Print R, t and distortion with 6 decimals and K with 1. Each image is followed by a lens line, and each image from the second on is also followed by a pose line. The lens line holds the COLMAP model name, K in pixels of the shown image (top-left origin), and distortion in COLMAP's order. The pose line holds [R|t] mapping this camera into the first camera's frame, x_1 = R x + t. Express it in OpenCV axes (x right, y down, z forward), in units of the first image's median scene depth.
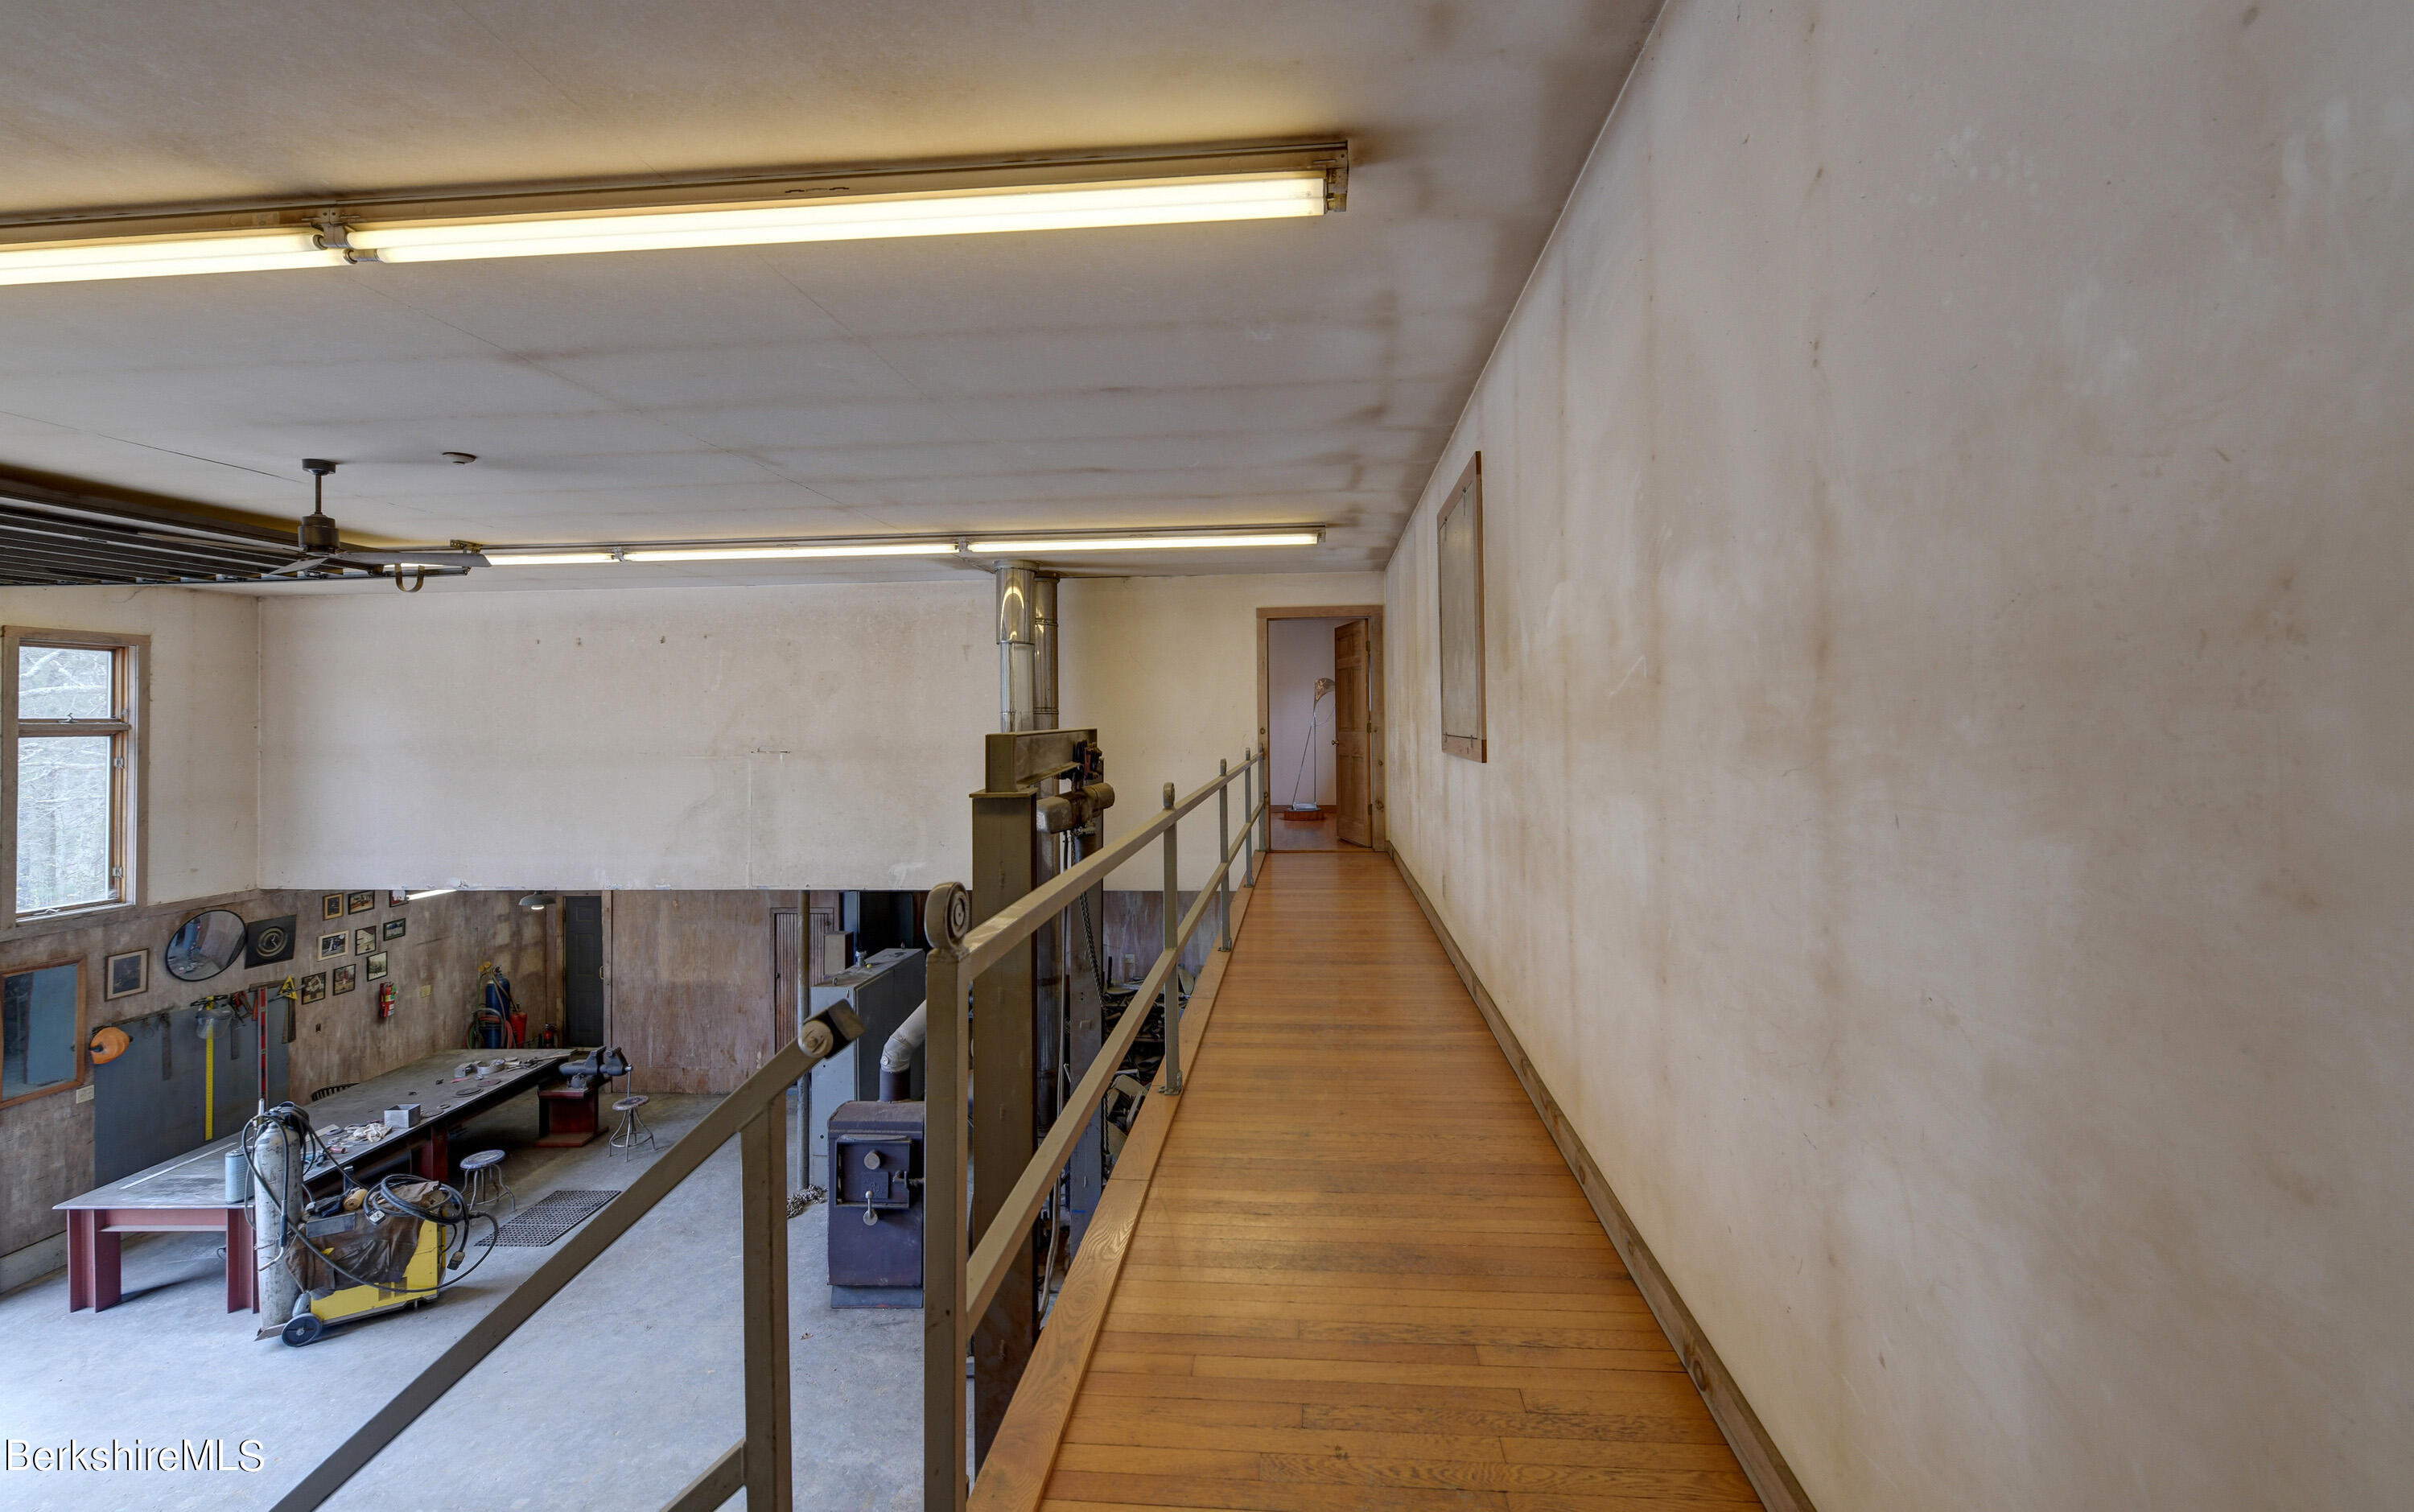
lens RADIAL K [[983.4, 0, 1237.4], [0, 983.4, 703.3], [0, 0, 1]] dist [0.000078, -0.000826]
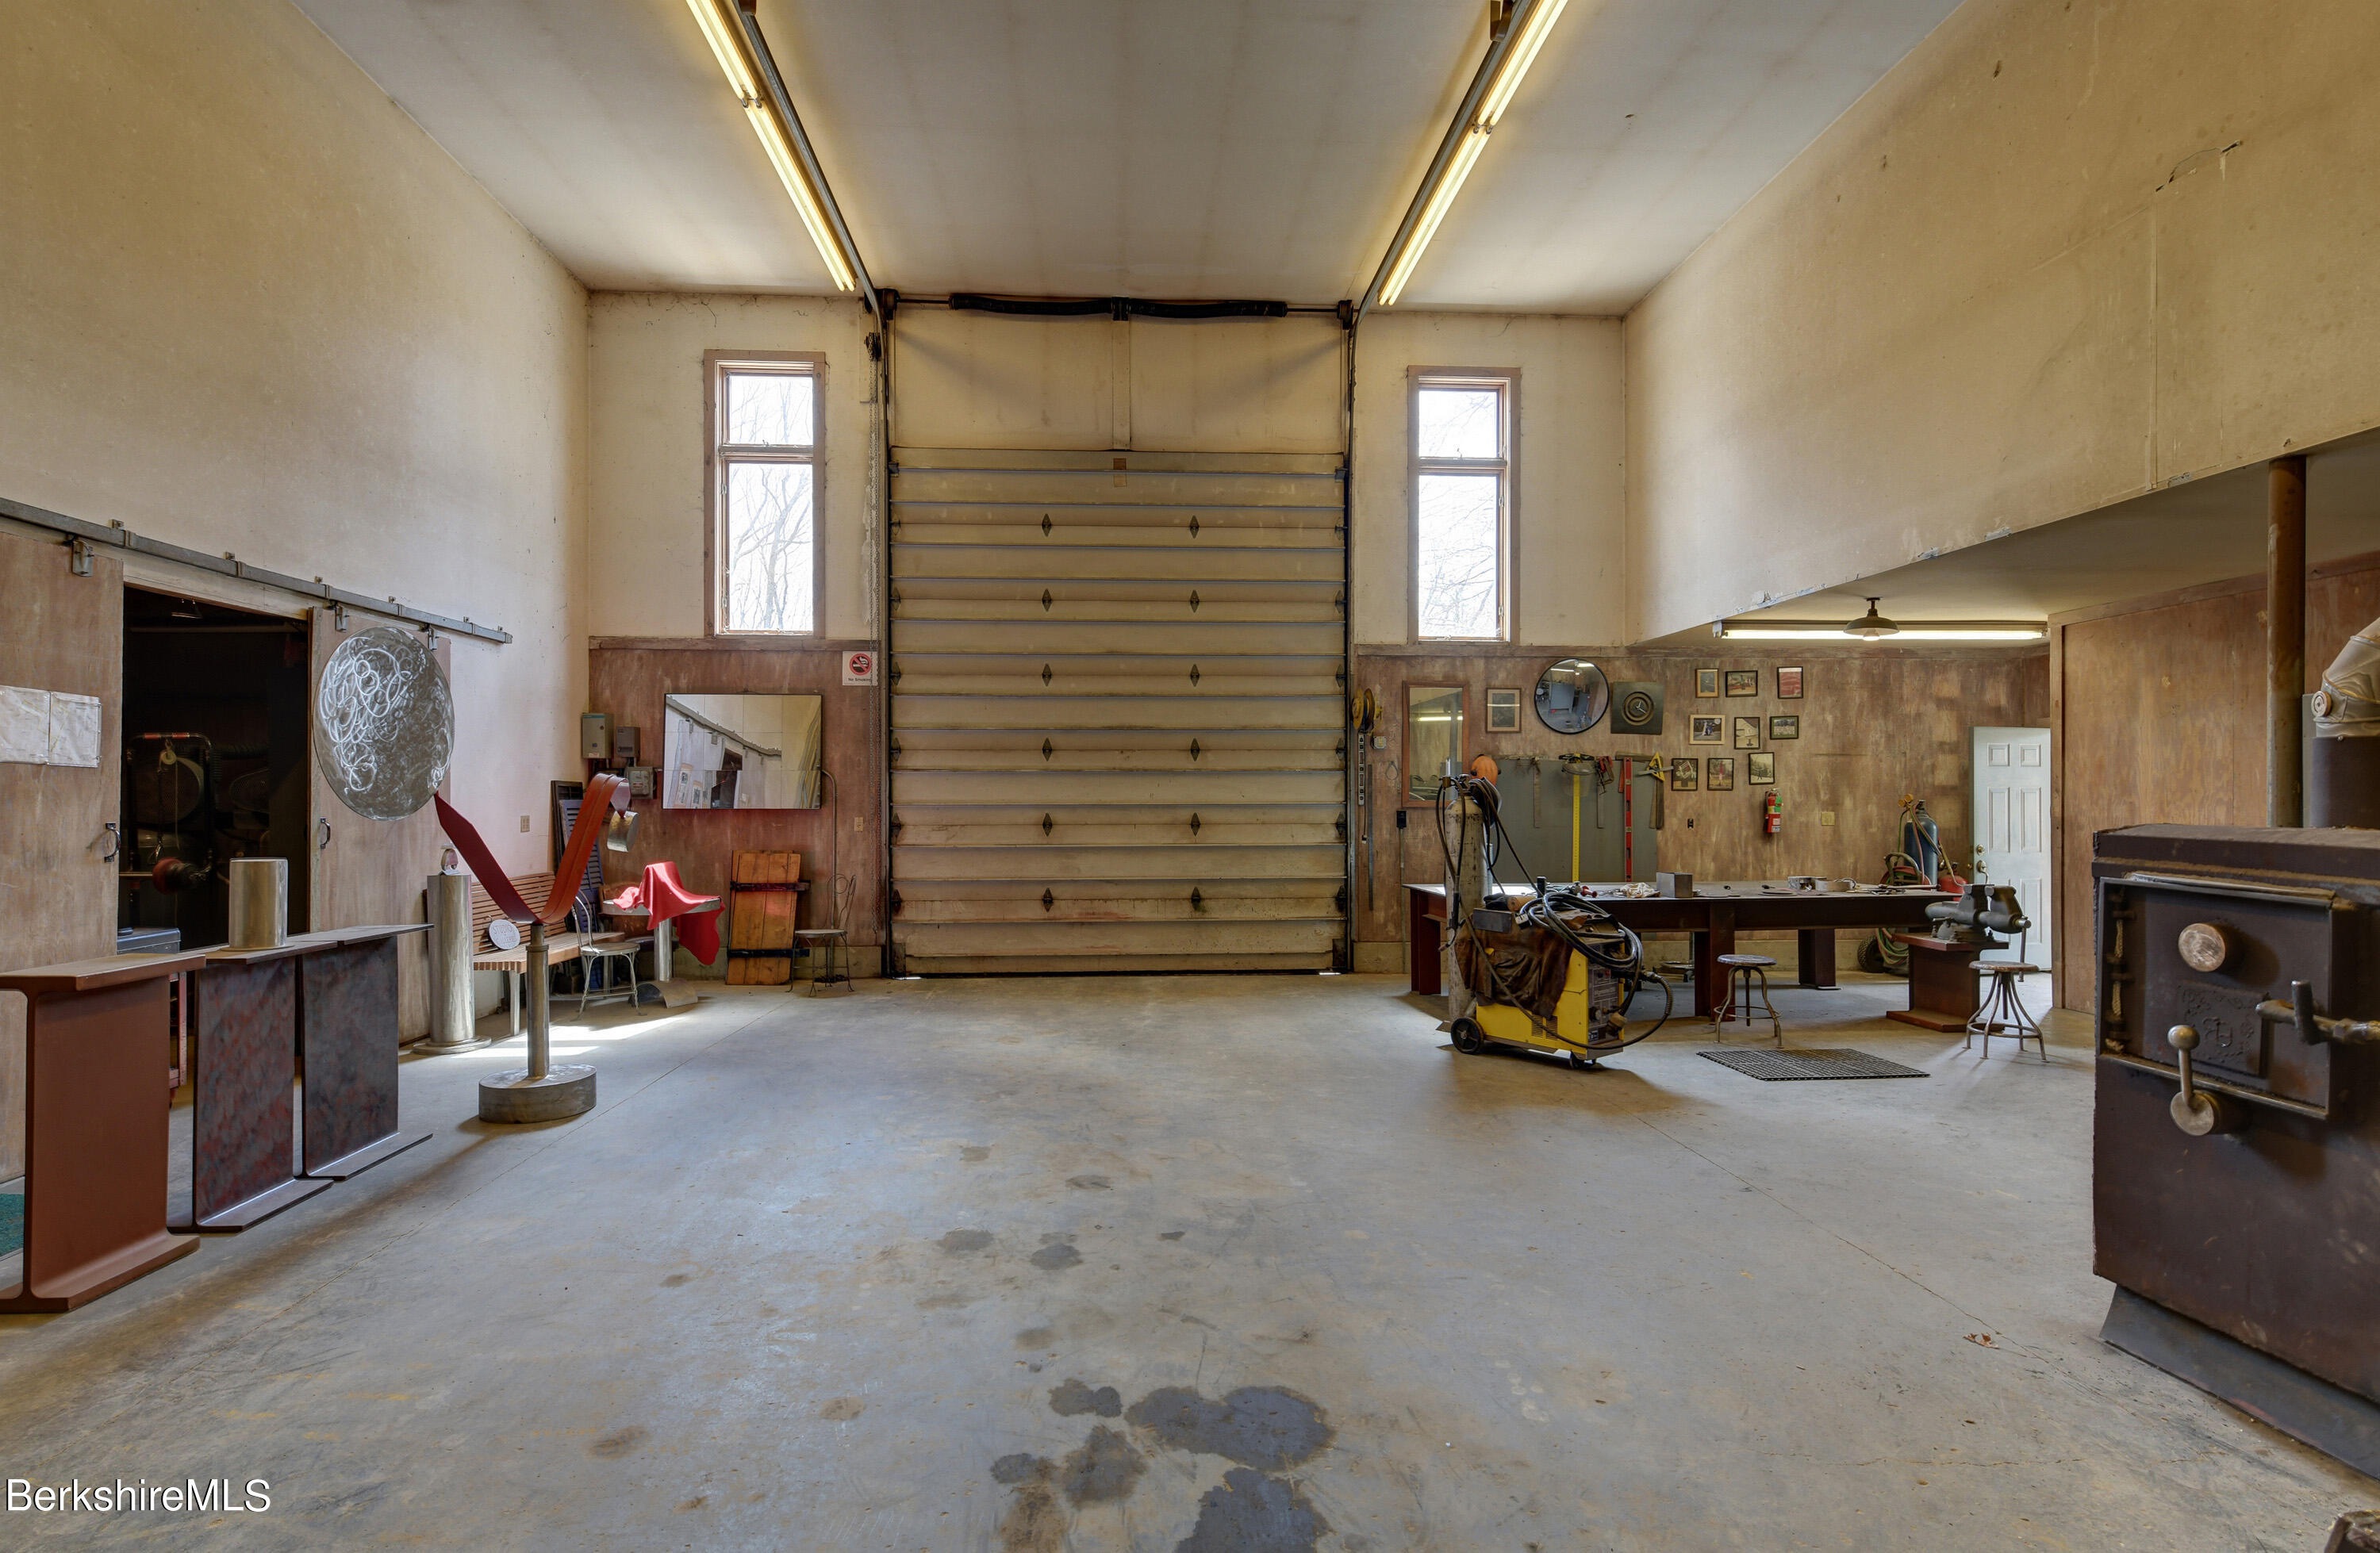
lens RADIAL K [[1136.8, 0, 1183.9], [0, 1136.8, 798.7], [0, 0, 1]] dist [0.004047, -0.000973]
pose [[0.134562, 0.008347, -0.990870, -0.031622], [0.015568, 0.999823, 0.010536, 0.337963], [0.990783, -0.016844, 0.134408, 0.507478]]
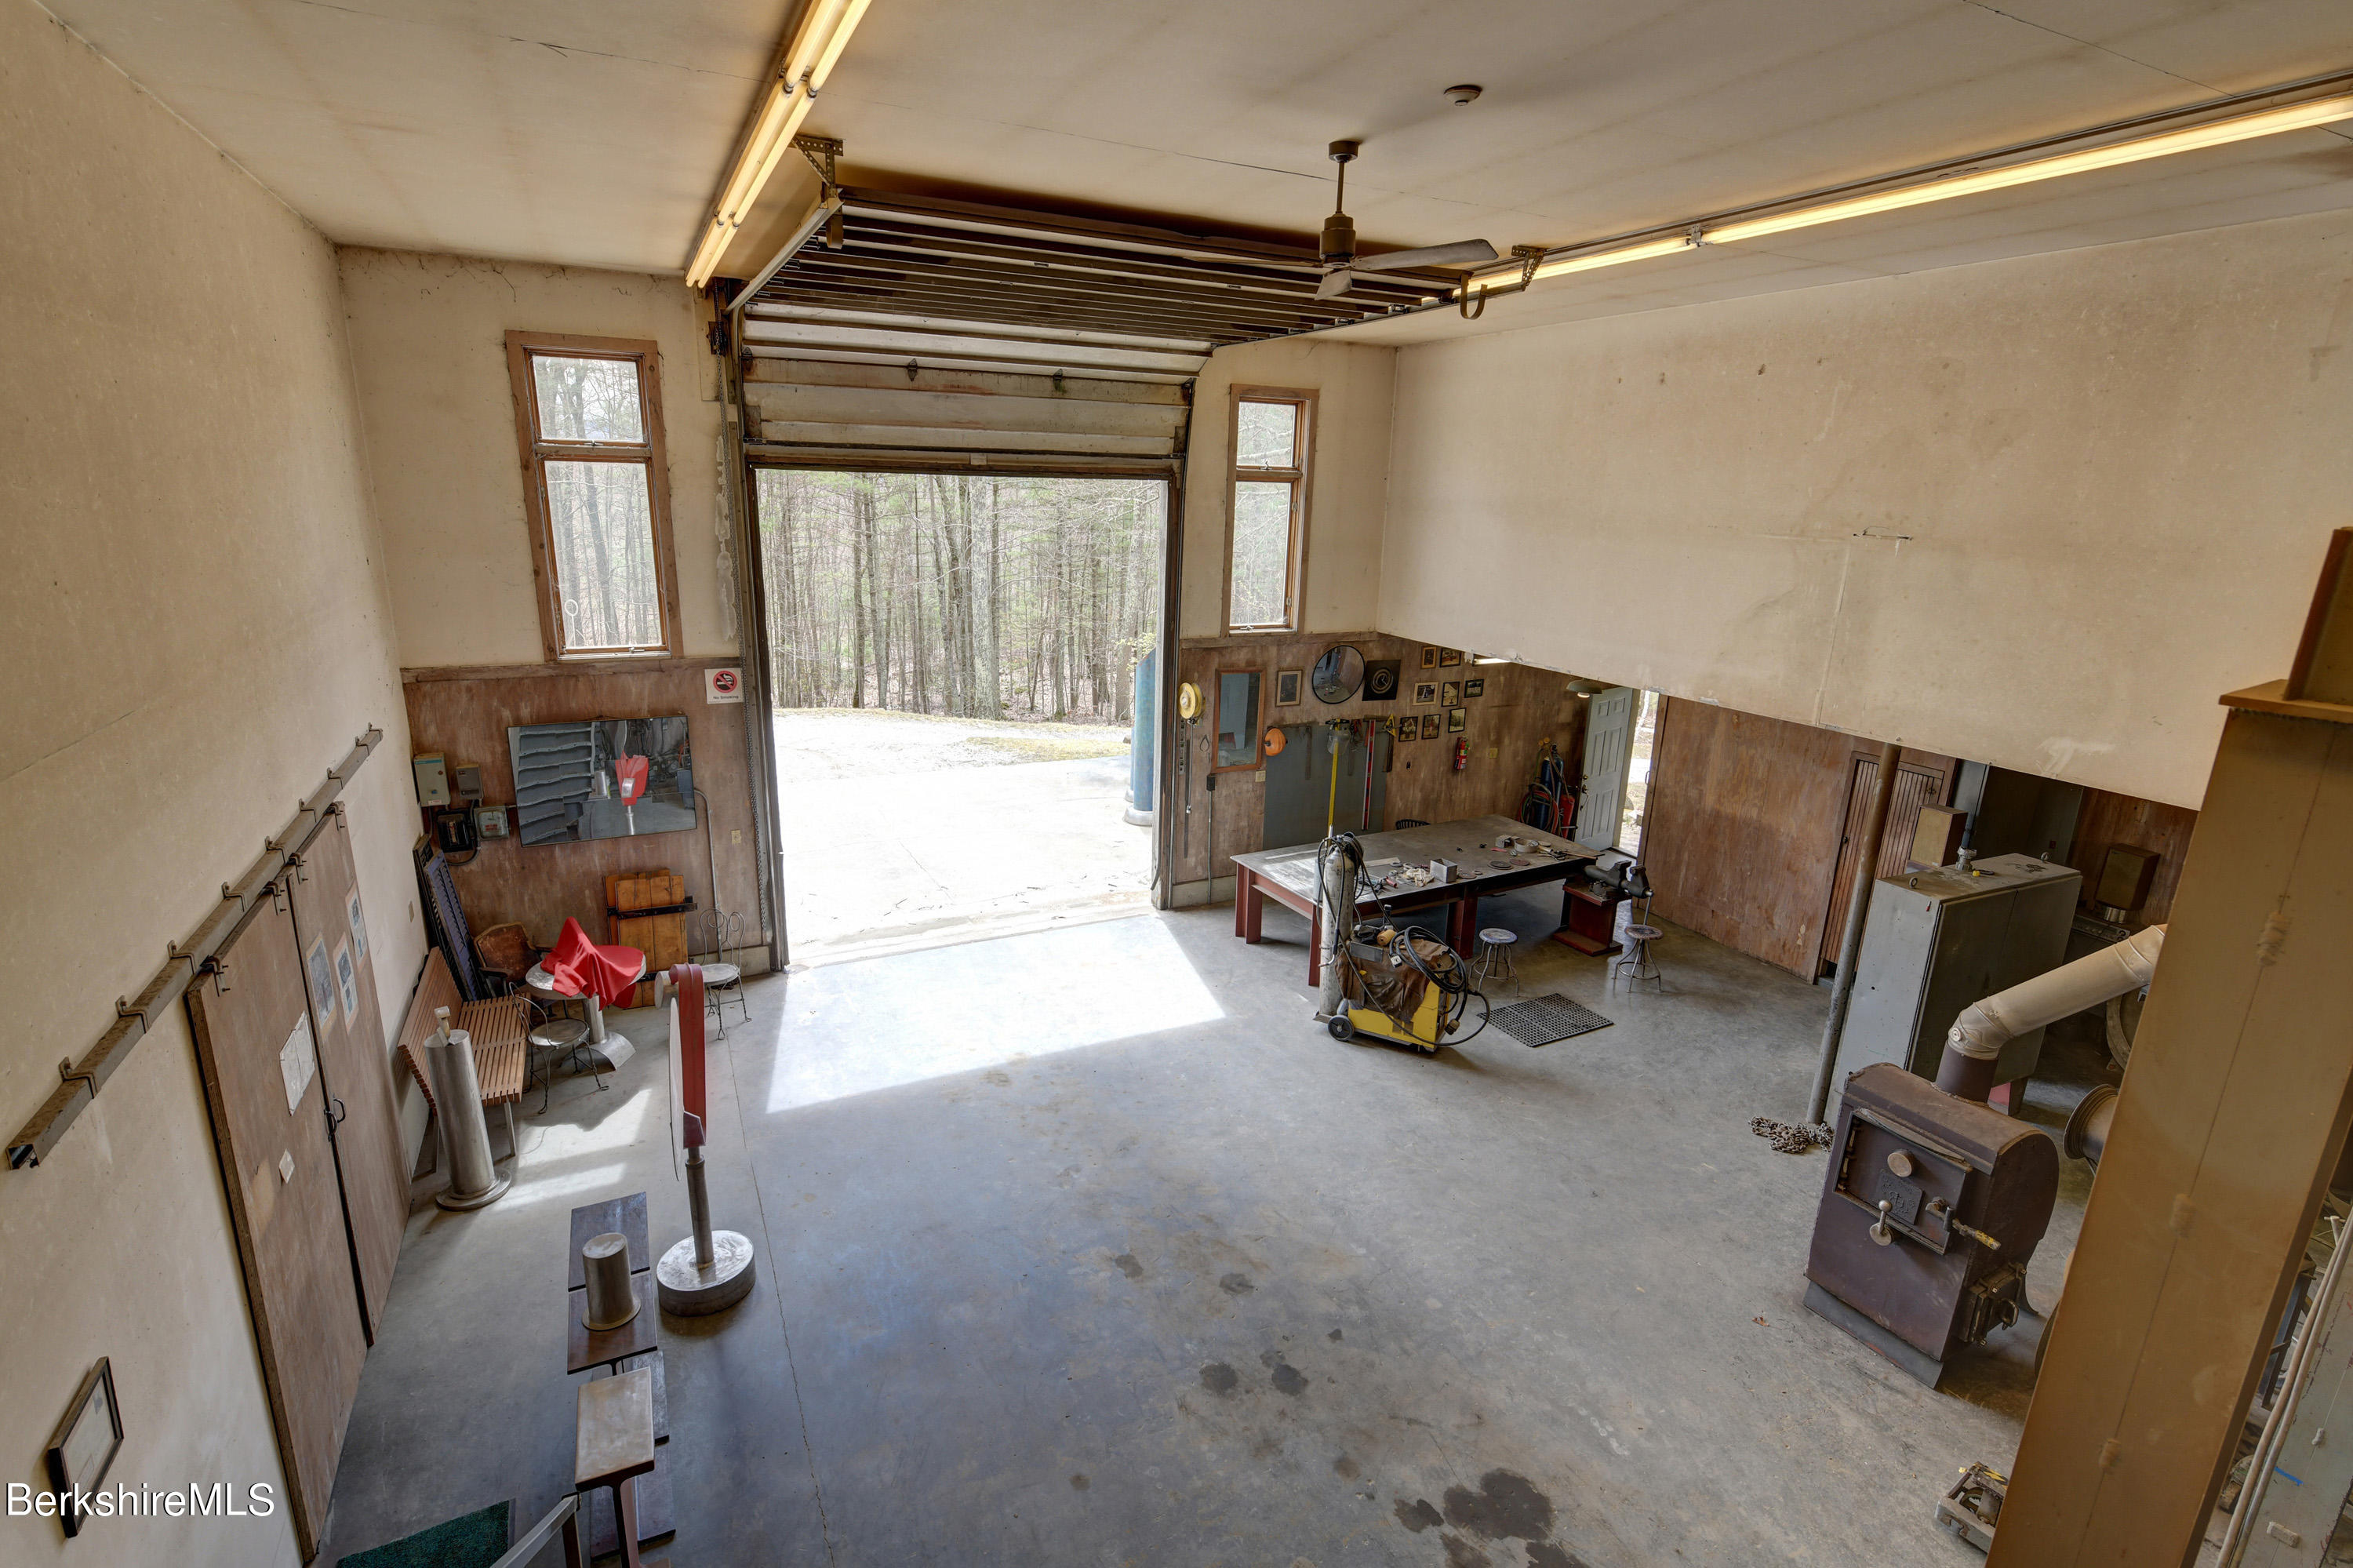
lens RADIAL K [[1111.6, 0, 1175.2], [0, 1111.6, 780.1], [0, 0, 1]] dist [0.004499, 0.000093]
pose [[0.509211, 0.250214, -0.823466, -0.050000], [-0.020205, 0.960017, 0.279212, 0.006473], [0.860404, -0.125539, 0.493907, 0.187475]]
